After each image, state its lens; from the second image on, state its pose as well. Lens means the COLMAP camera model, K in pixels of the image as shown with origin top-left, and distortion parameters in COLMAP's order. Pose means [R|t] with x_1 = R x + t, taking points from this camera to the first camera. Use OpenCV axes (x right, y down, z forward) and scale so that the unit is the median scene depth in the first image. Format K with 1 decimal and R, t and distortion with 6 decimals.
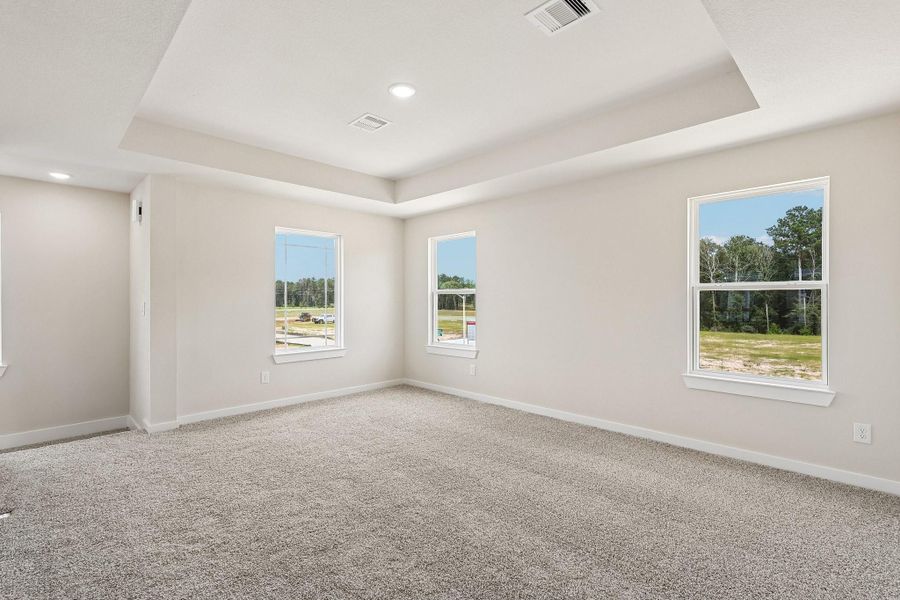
lens RADIAL K [[411.5, 0, 451.0], [0, 411.5, 297.0], [0, 0, 1]] dist [-0.010656, -0.000231]
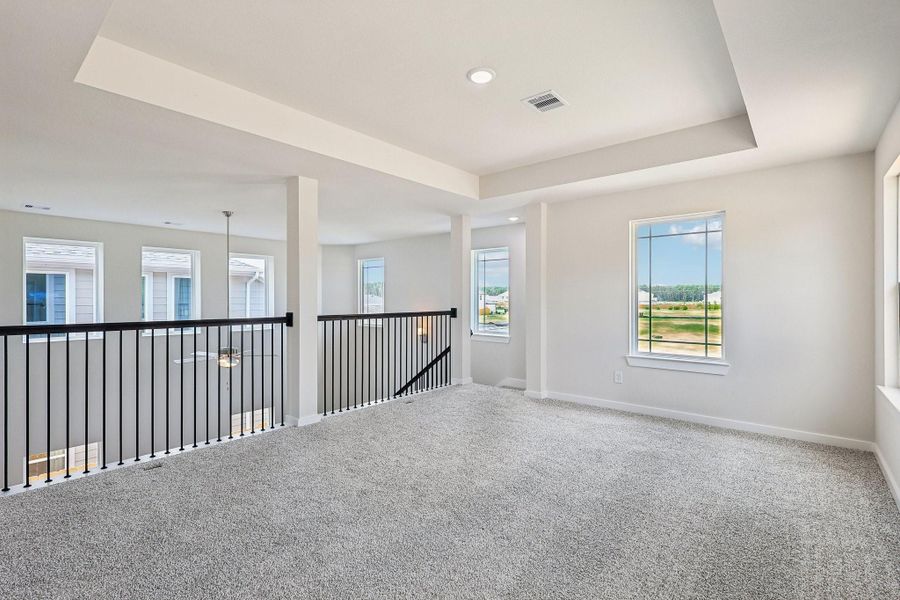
lens RADIAL K [[411.5, 0, 453.0], [0, 411.5, 299.7], [0, 0, 1]] dist [-0.010656, -0.000231]
pose [[0.086891, 0.003417, -0.996212, 0.577455], [0.004990, 0.999980, 0.003865, 0.004876], [0.996205, -0.005307, 0.086872, 0.609613]]
